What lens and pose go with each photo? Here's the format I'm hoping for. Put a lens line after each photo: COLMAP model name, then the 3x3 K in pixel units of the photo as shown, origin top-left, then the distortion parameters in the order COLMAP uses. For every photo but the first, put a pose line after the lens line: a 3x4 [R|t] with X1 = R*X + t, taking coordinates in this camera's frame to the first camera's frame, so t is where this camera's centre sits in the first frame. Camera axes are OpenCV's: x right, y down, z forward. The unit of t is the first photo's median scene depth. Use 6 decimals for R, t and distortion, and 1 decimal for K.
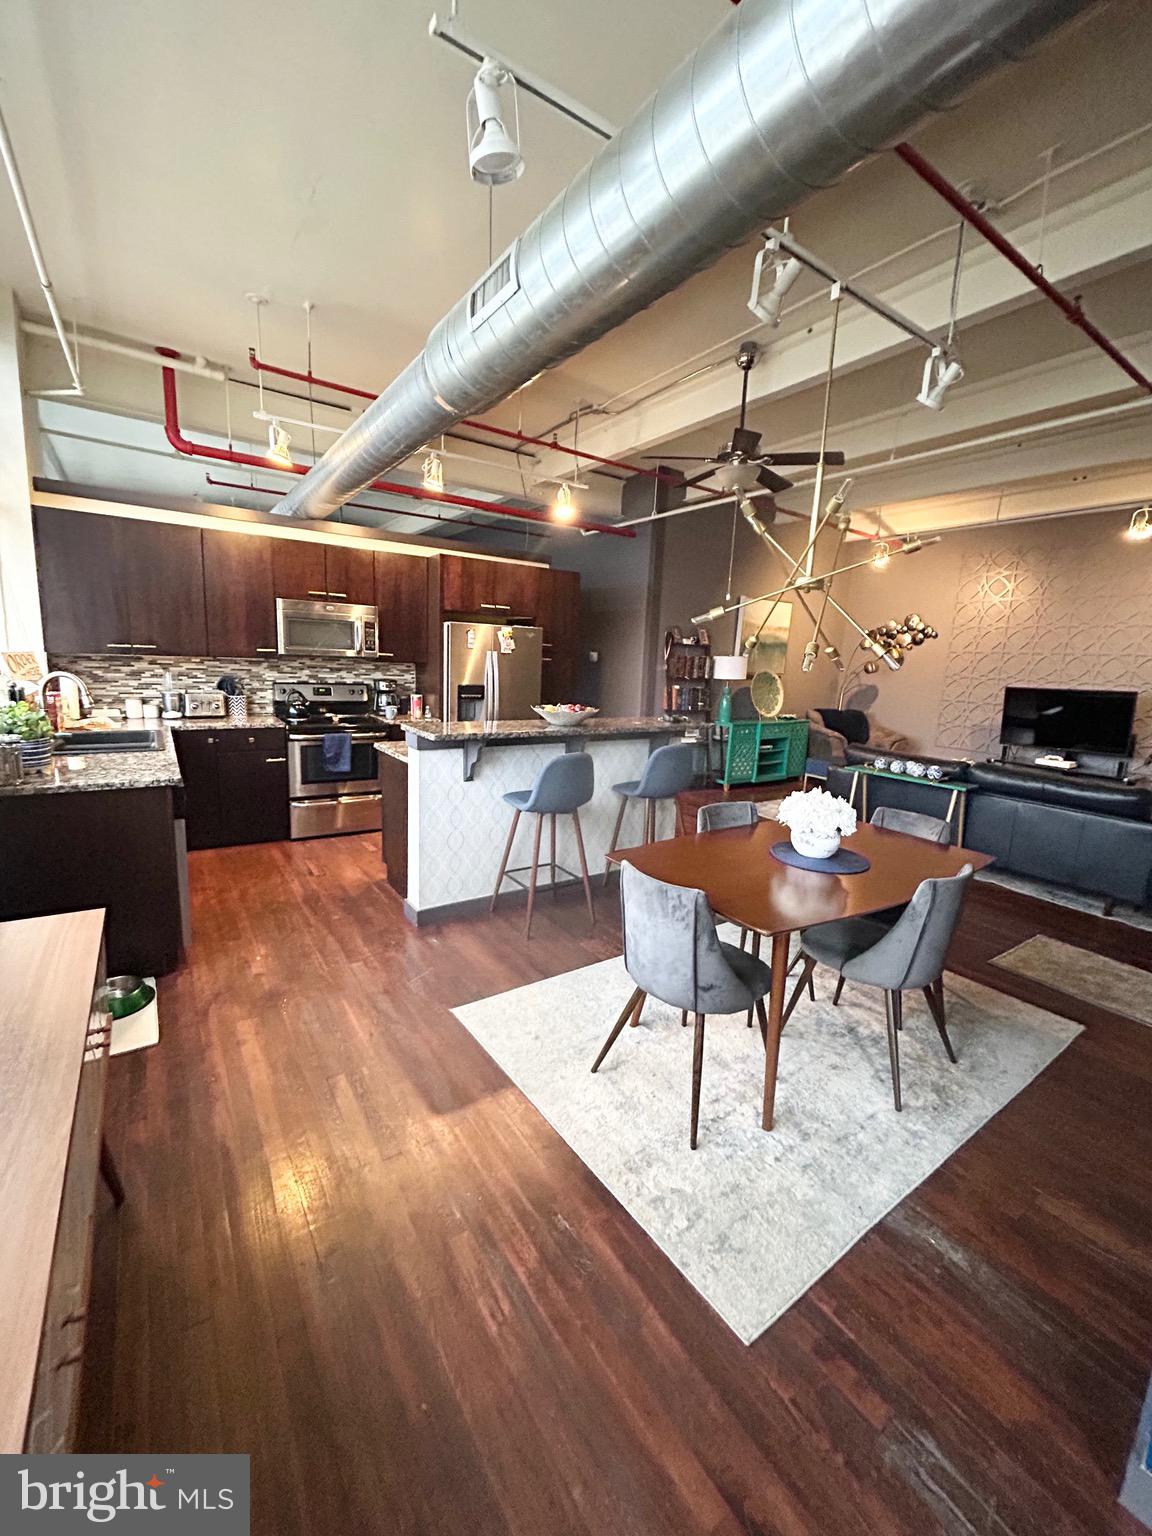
lens RADIAL K [[614.7, 0, 578.3], [0, 614.7, 760.3], [0, 0, 1]] dist [-0.000976, -0.000081]
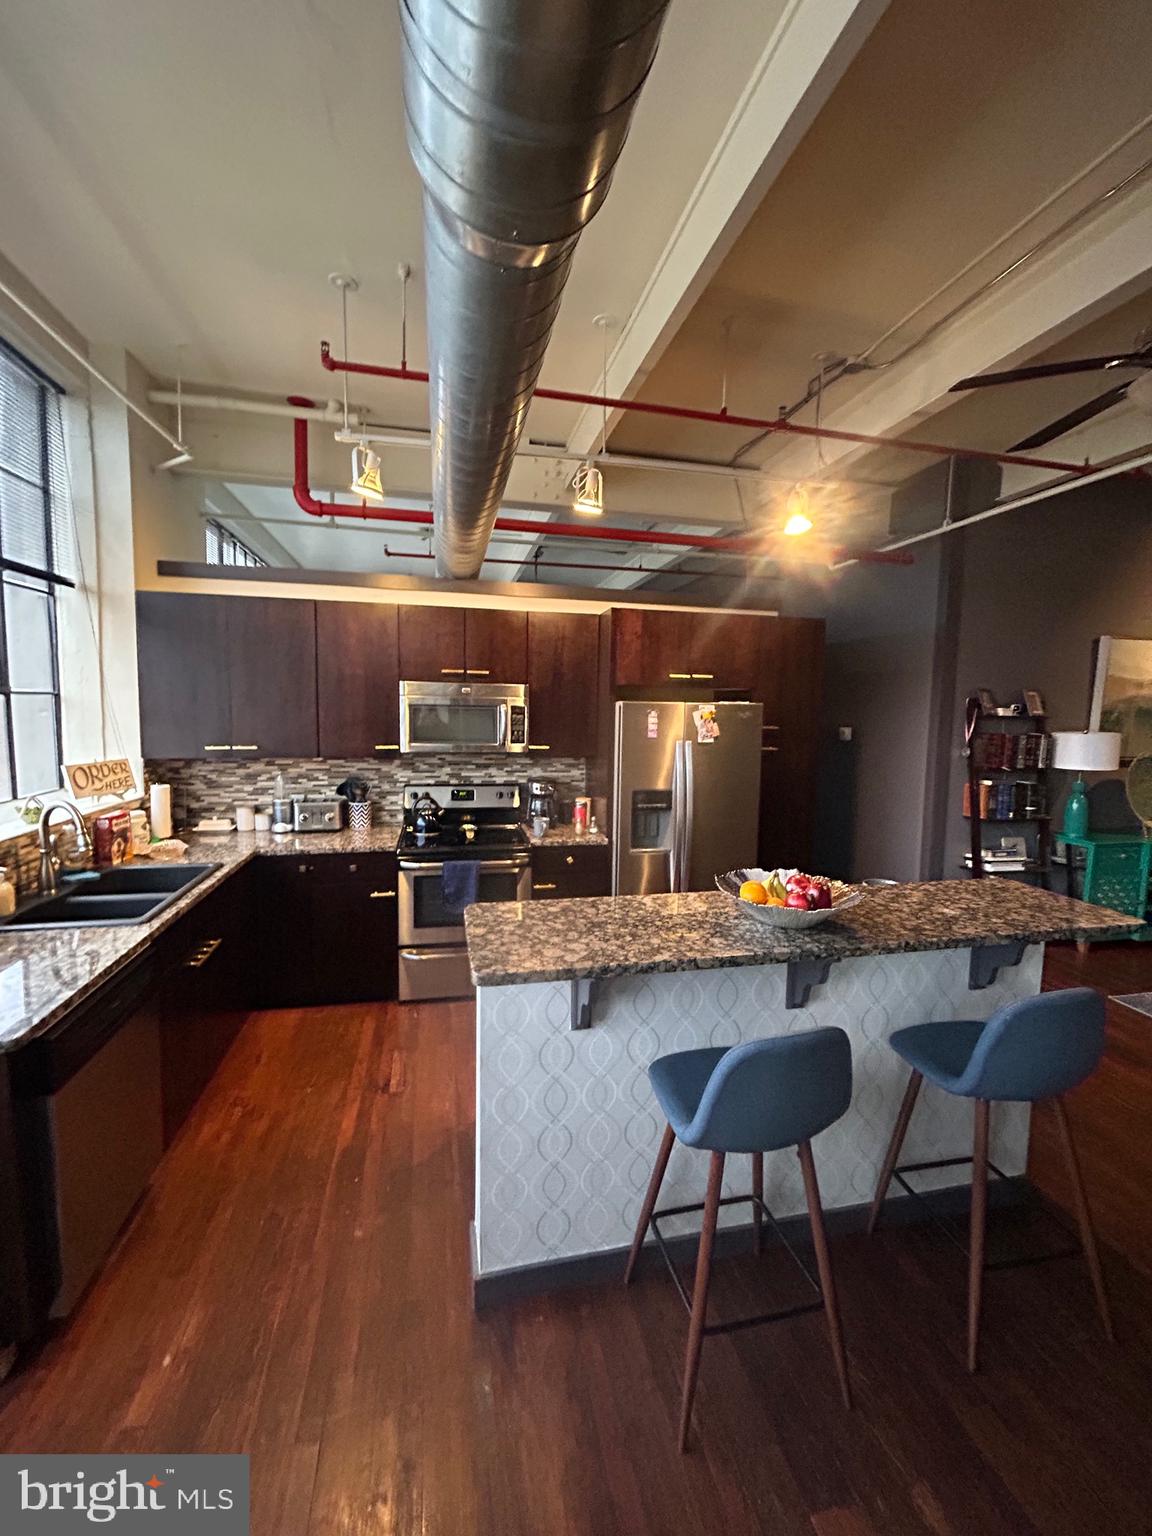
lens RADIAL K [[614.7, 0, 578.3], [0, 614.7, 760.3], [0, 0, 1]] dist [-0.000976, -0.000081]
pose [[0.927955, 0.005772, -0.372649, 0.004868], [-0.040310, 0.995569, -0.084957, -0.093718], [0.370507, 0.093858, 0.924075, 0.329380]]
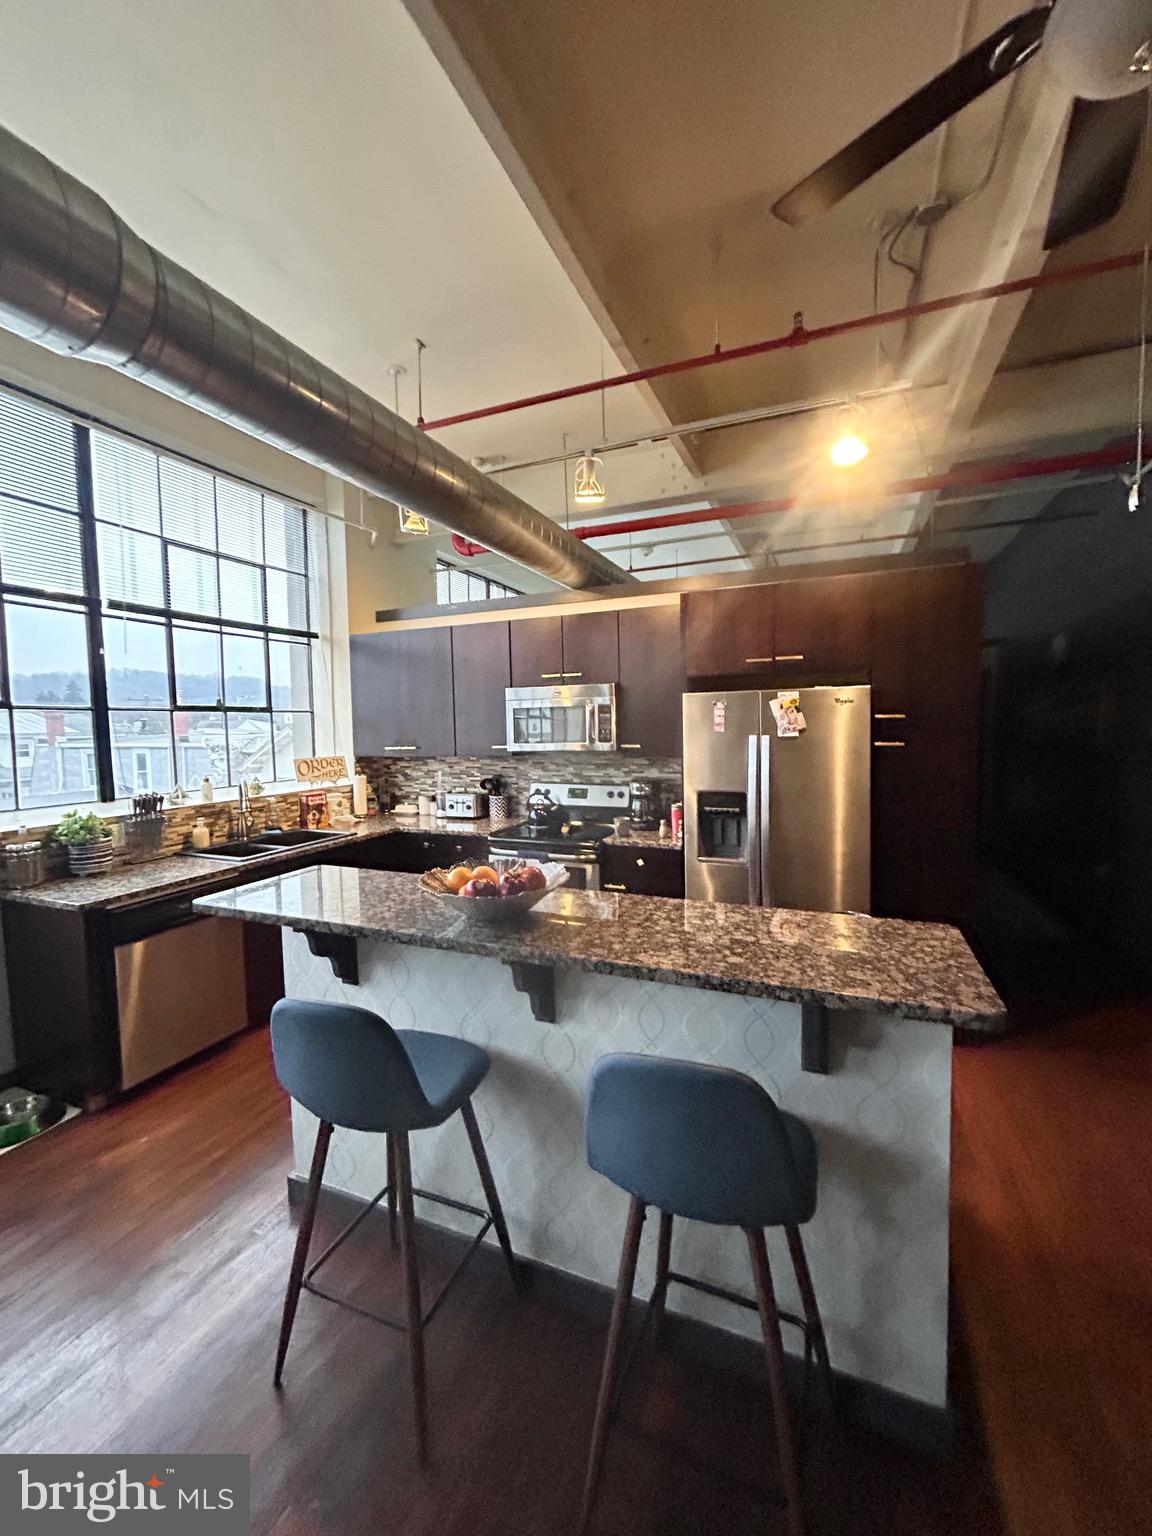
lens RADIAL K [[614.7, 0, 578.3], [0, 614.7, 760.3], [0, 0, 1]] dist [-0.000976, -0.000081]
pose [[0.533949, -0.004742, -0.845504, 0.261116], [-0.099123, 0.992738, -0.068166, -0.097548], [0.839687, 0.120206, 0.529601, 0.552729]]
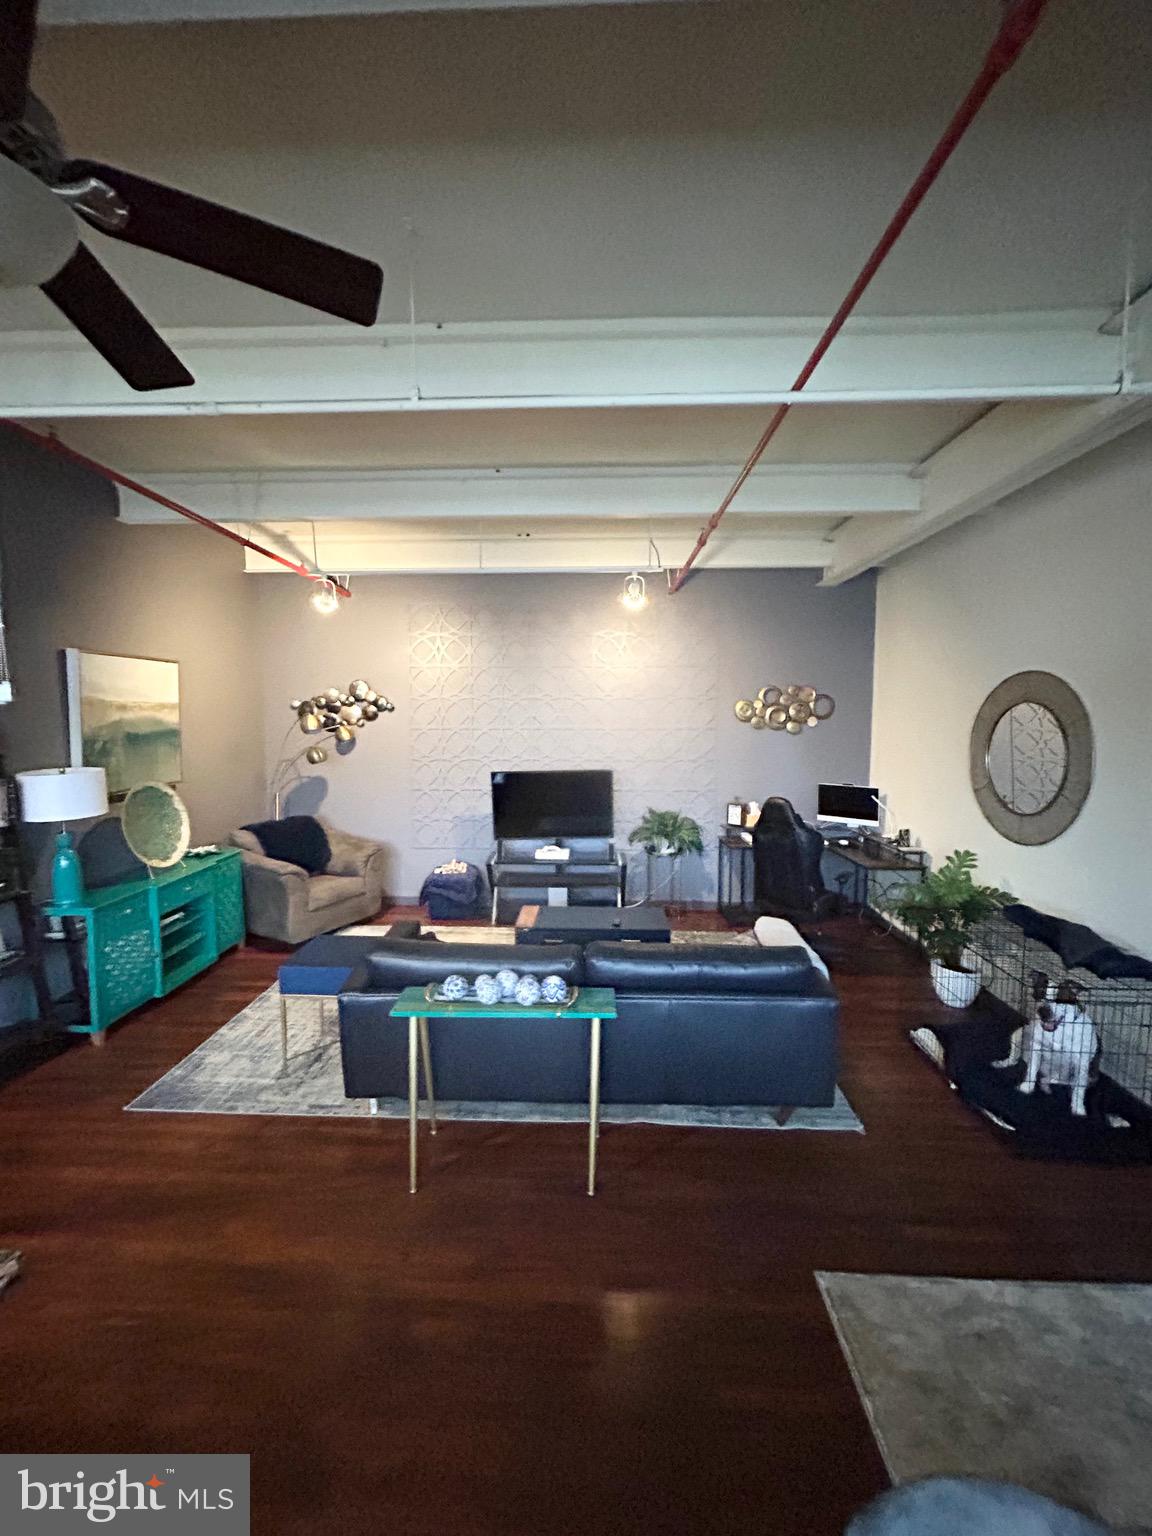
lens RADIAL K [[618.9, 0, 576.5], [0, 618.9, 763.7], [0, 0, 1]] dist [-0.011003, 0.003951]
pose [[0.595184, -0.108689, 0.796205, 0.142071], [0.160130, 0.986981, 0.015030, -0.161222], [-0.787473, 0.118551, 0.604840, 0.529504]]
